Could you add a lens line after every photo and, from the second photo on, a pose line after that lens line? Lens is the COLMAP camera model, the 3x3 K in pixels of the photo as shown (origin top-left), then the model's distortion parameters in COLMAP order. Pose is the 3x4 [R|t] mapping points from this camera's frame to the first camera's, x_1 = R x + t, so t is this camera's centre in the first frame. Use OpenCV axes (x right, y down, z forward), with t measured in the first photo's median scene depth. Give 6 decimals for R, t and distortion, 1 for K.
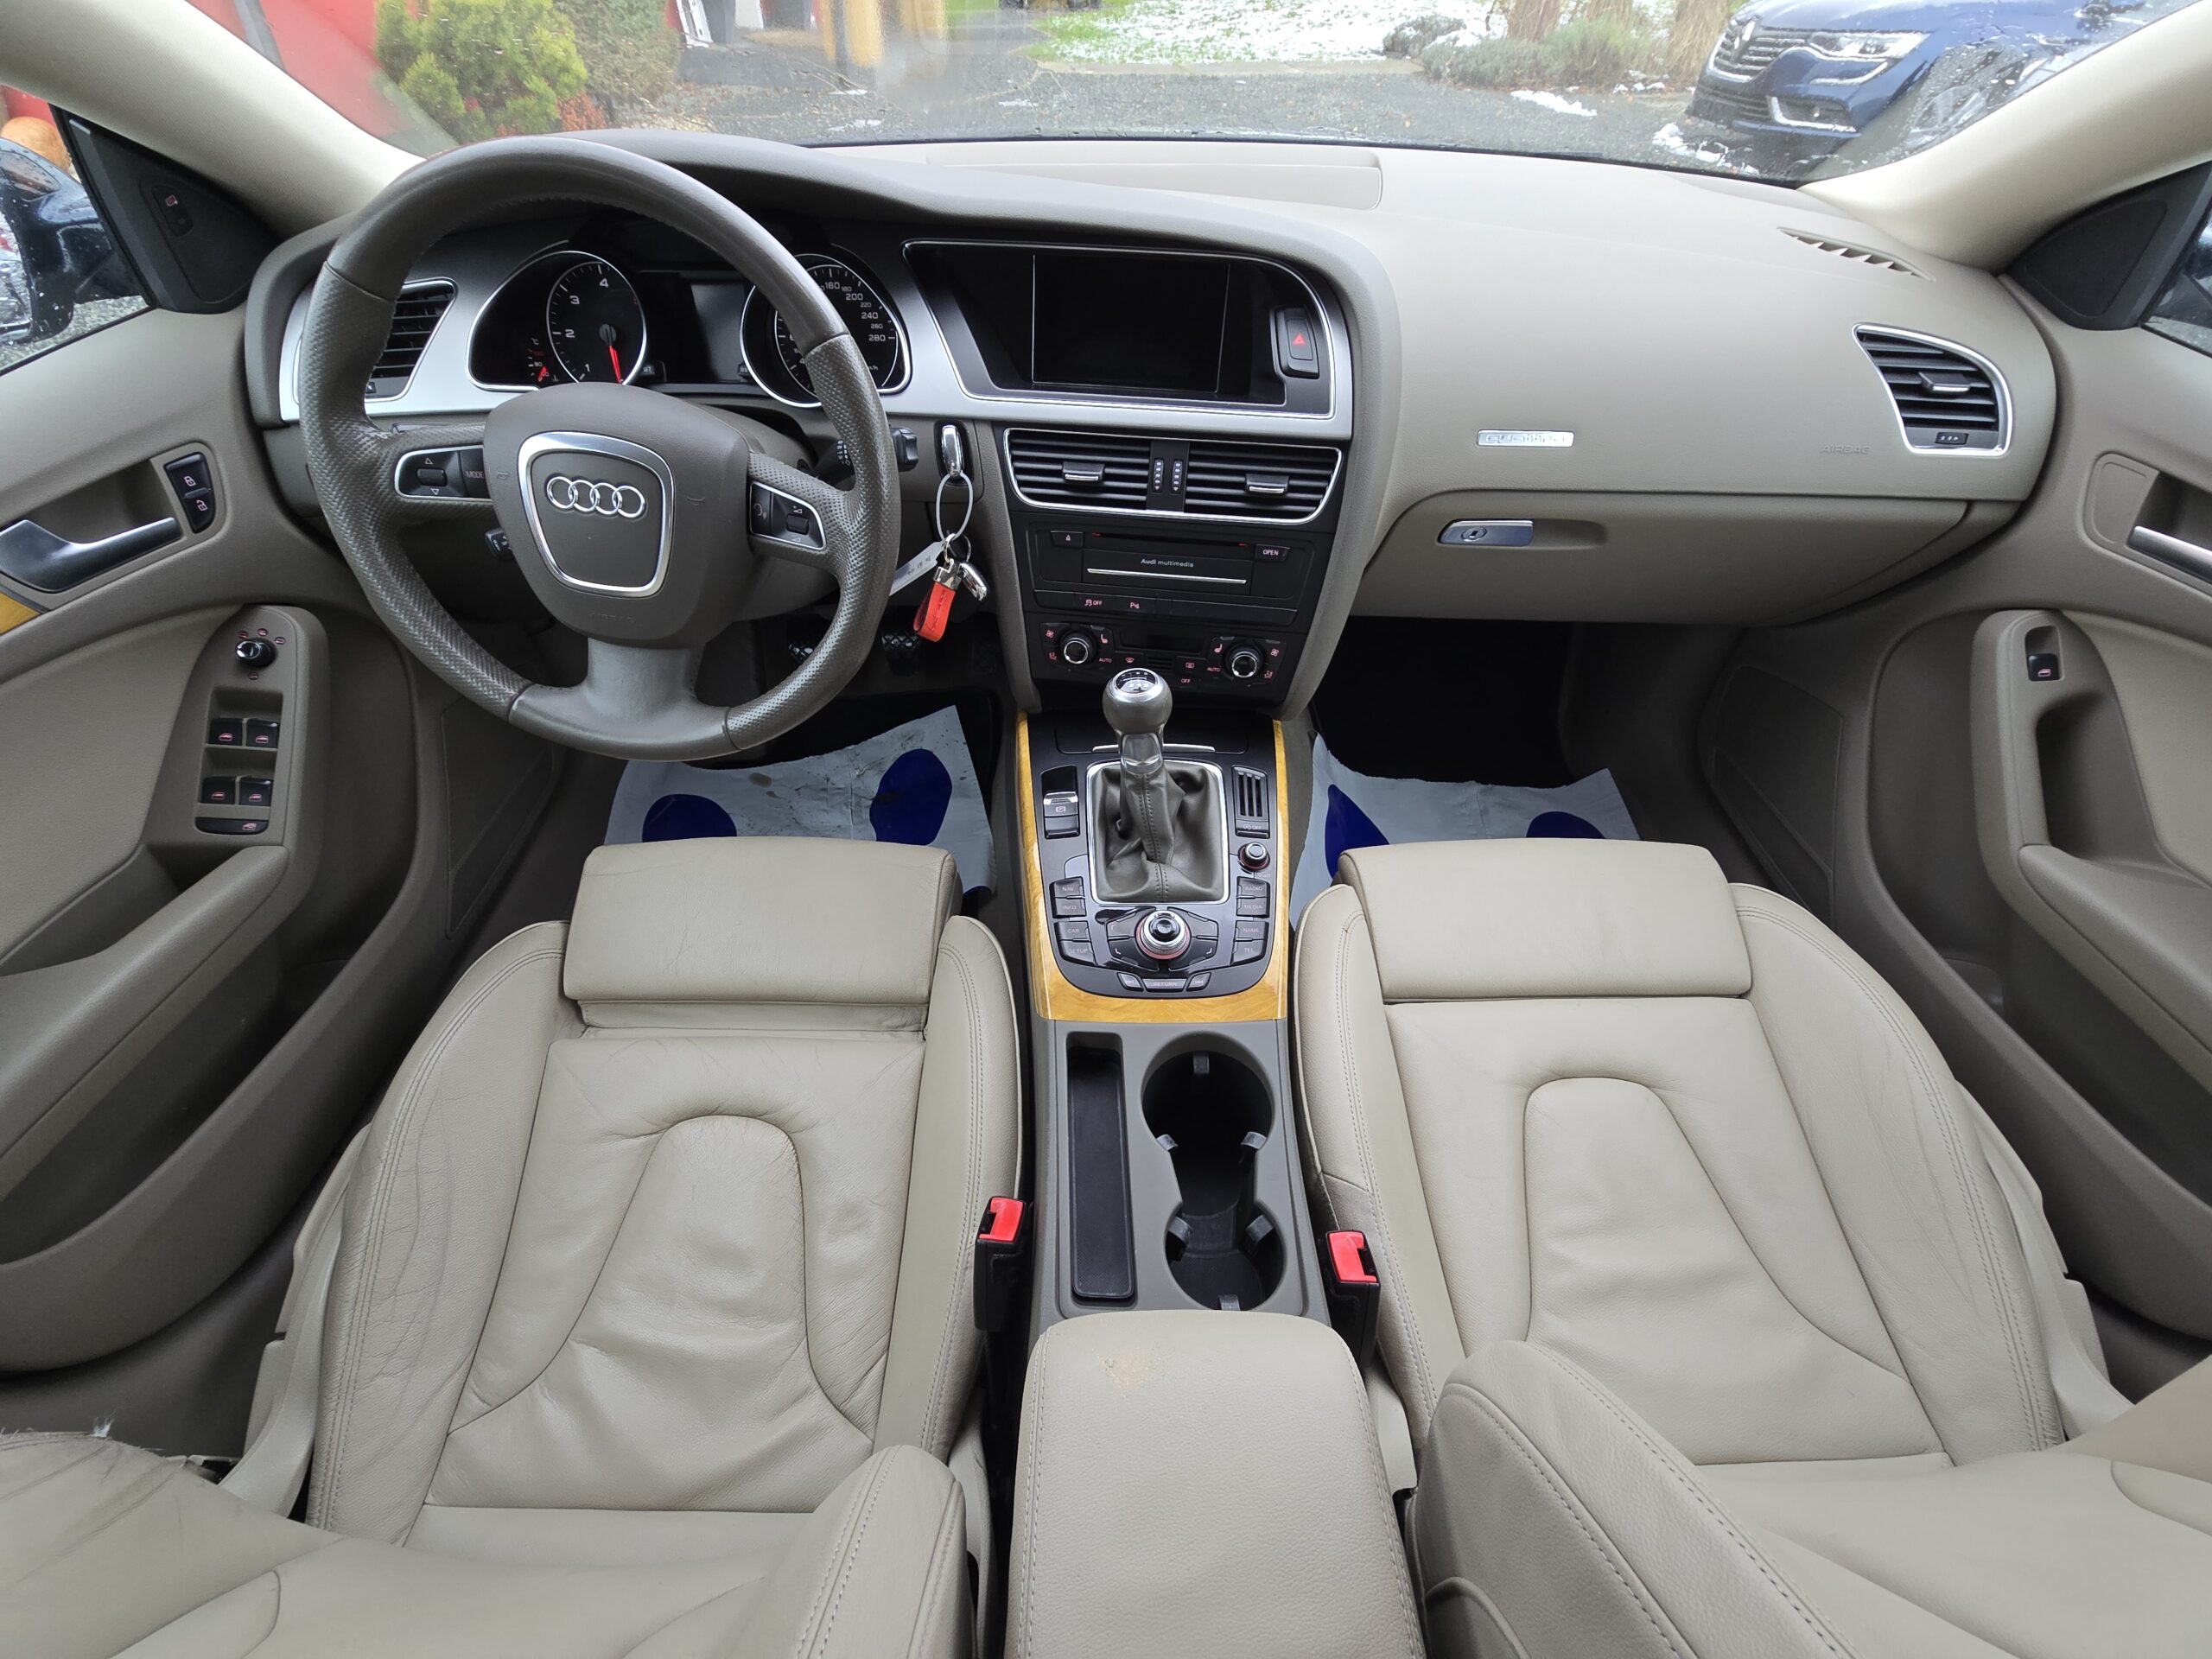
lens RADIAL K [[915.0, 0, 1123.0], [0, 915.0, 837.7], [0, 0, 1]] dist [-0.002858, -0.000738]
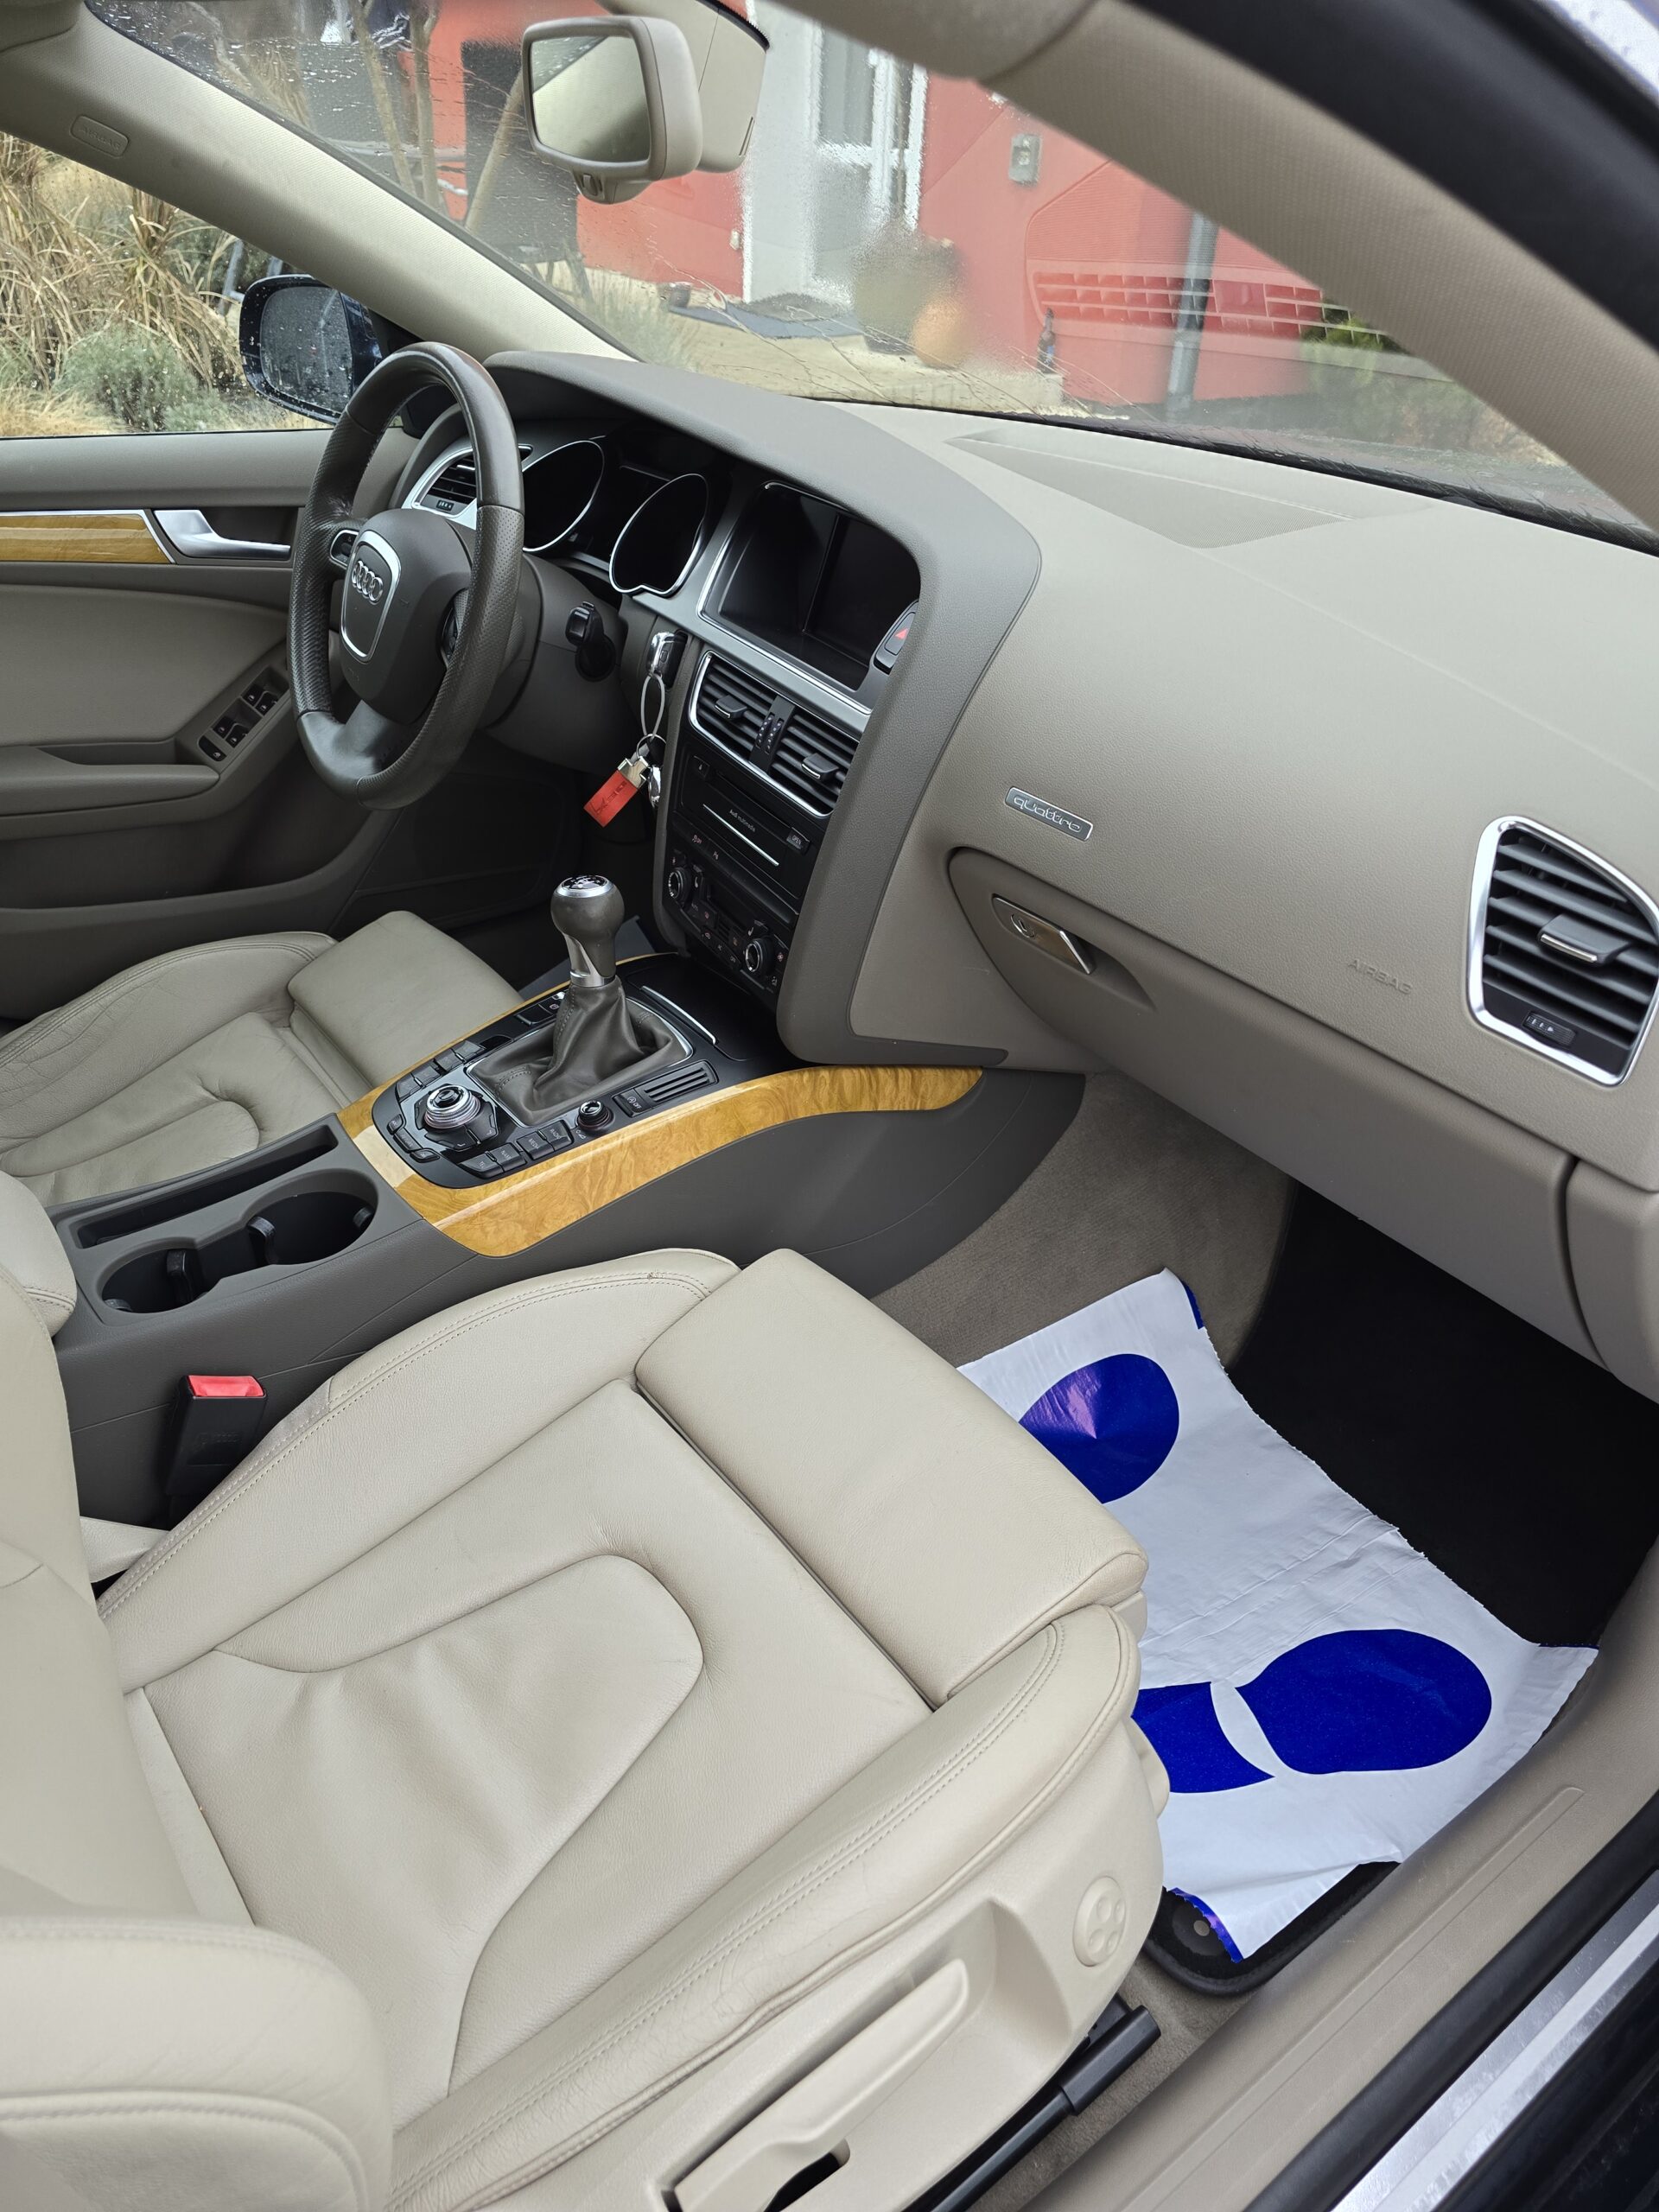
lens RADIAL K [[1532.2, 0, 827.0], [0, 1532.2, 1105.7], [0, 0, 1]] dist [0.034161, -0.033432]
pose [[0.578947, 0.428777, -0.693521, 1.329759], [-0.587276, 0.809324, 0.010119, -0.139245], [0.565622, 0.401429, 0.720366, 0.063033]]
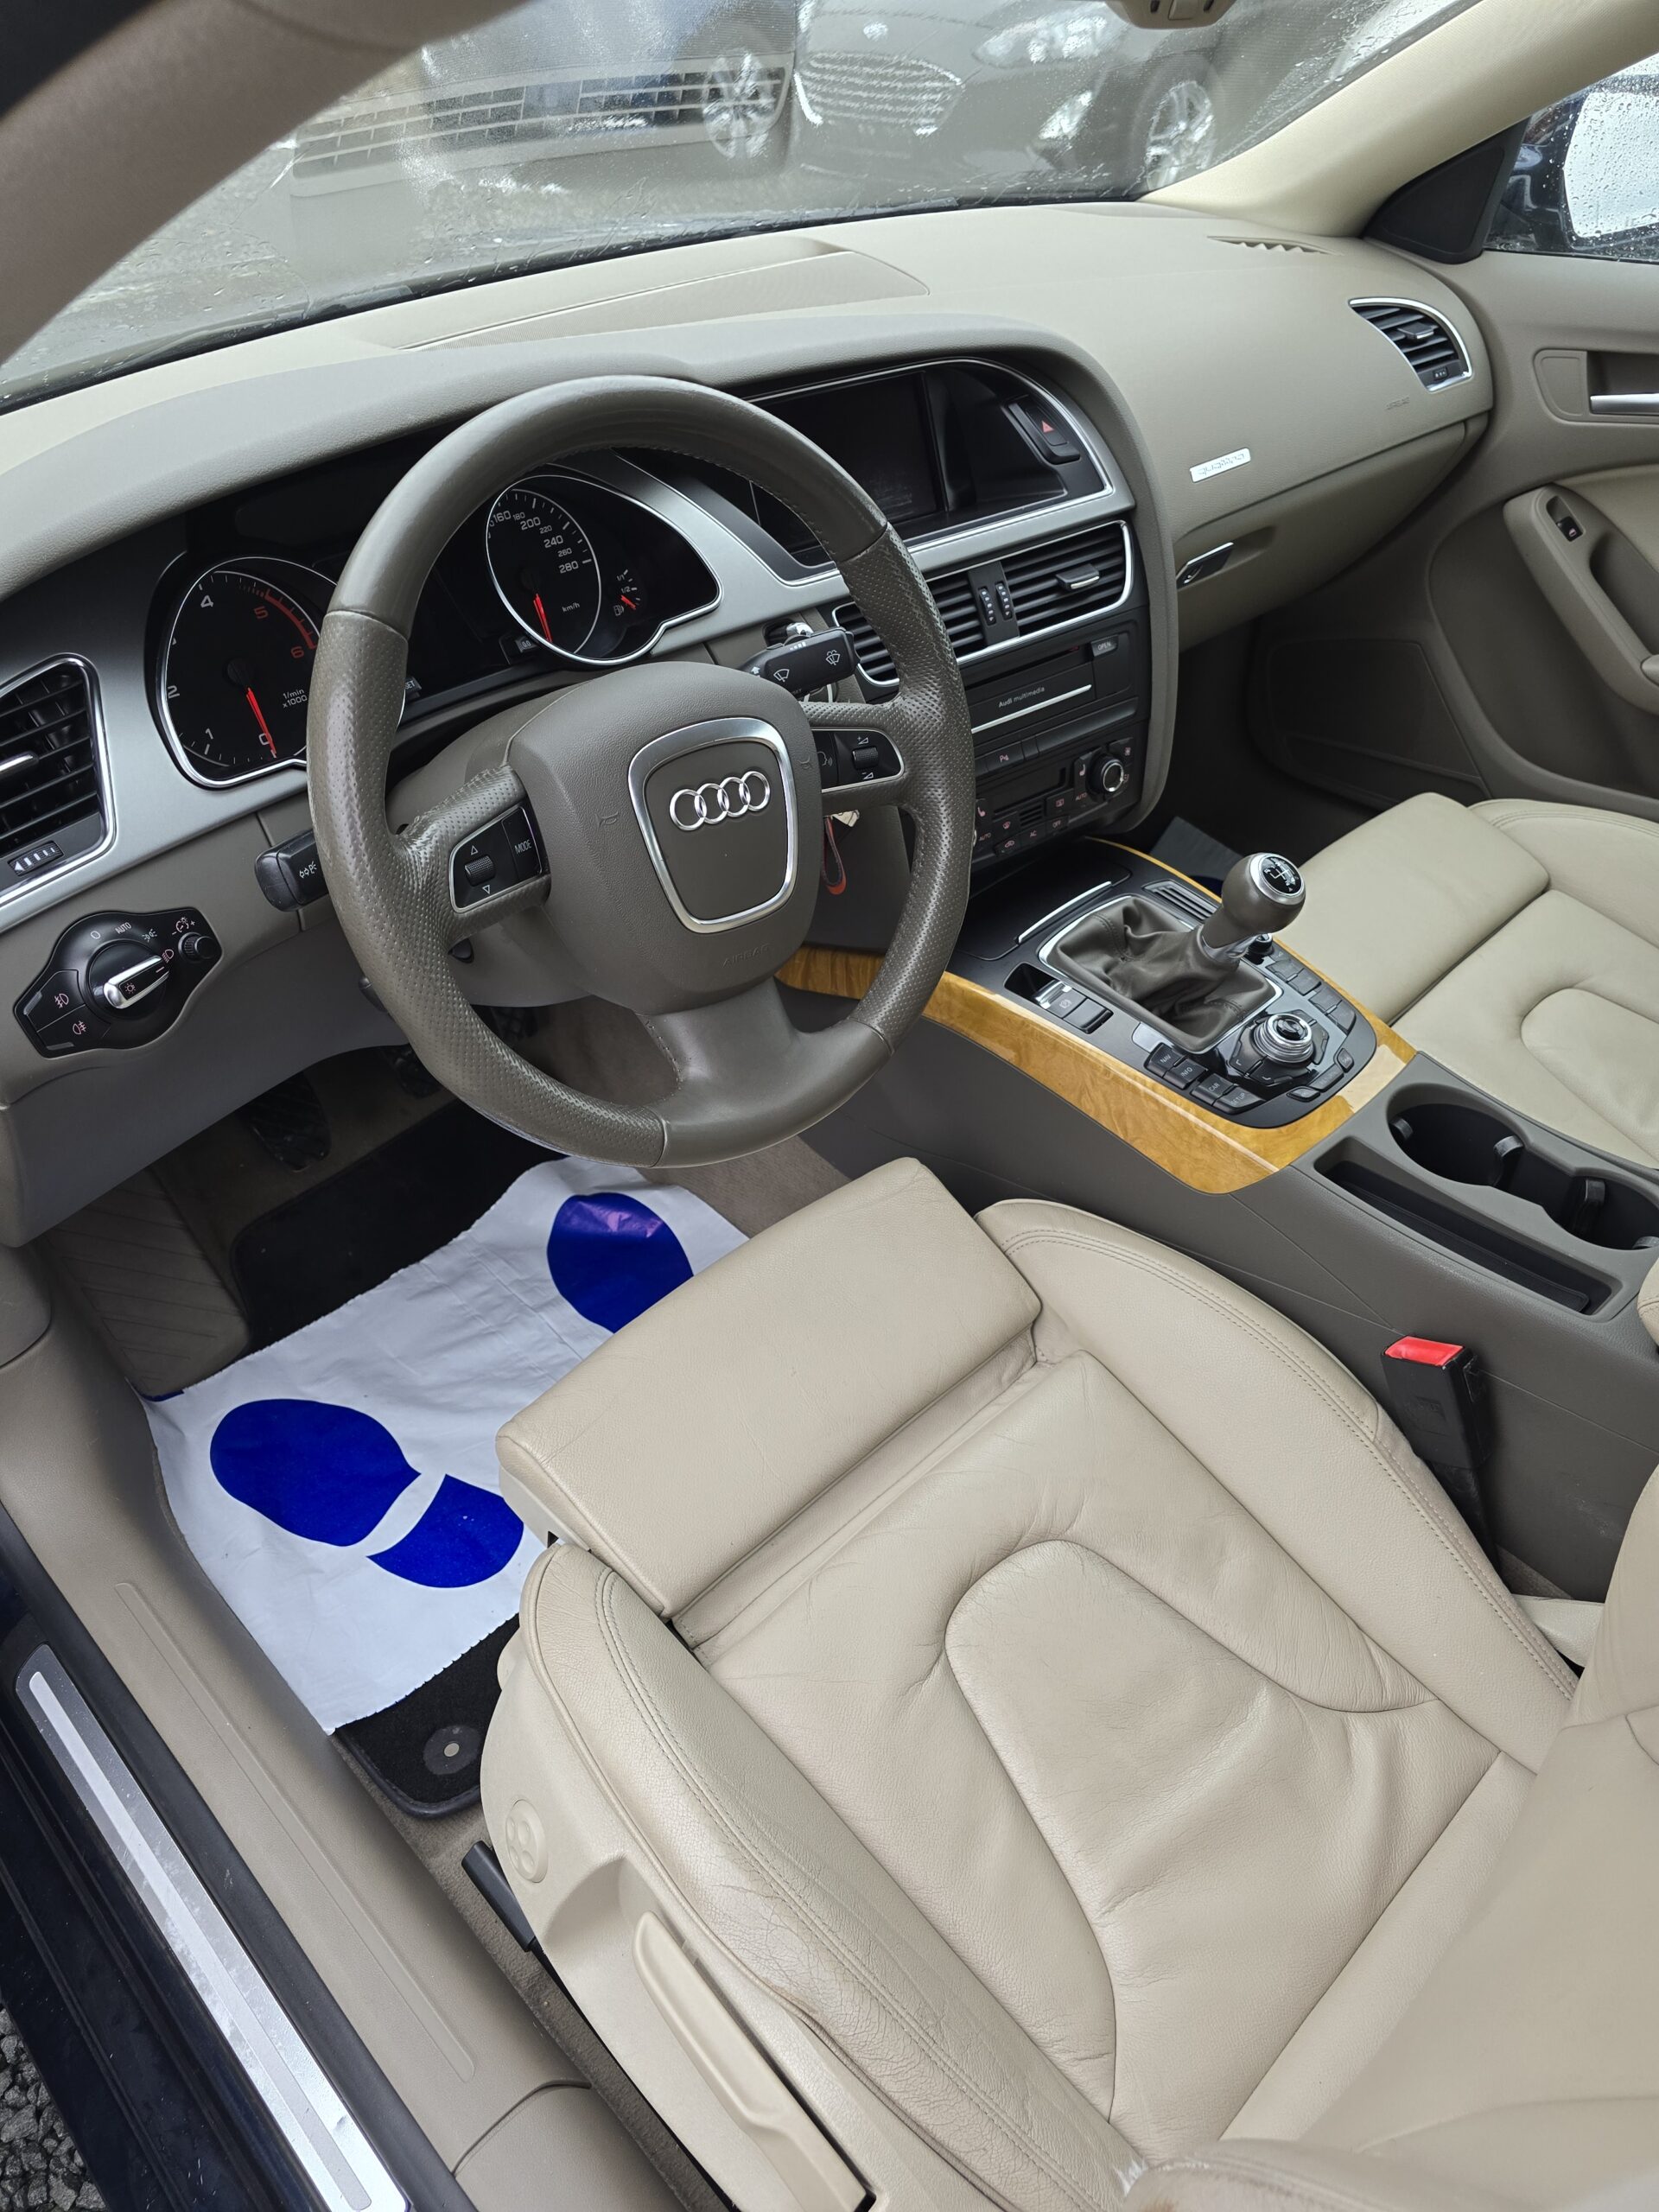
lens RADIAL K [[1532.2, 0, 831.9], [0, 1532.2, 1094.9], [0, 0, 1]] dist [0.034161, -0.033432]
pose [[0.710032, -0.456468, 0.536182, -1.063859], [0.515281, 0.855775, 0.046193, -0.142469], [-0.479937, 0.243486, 0.842837, -0.046360]]
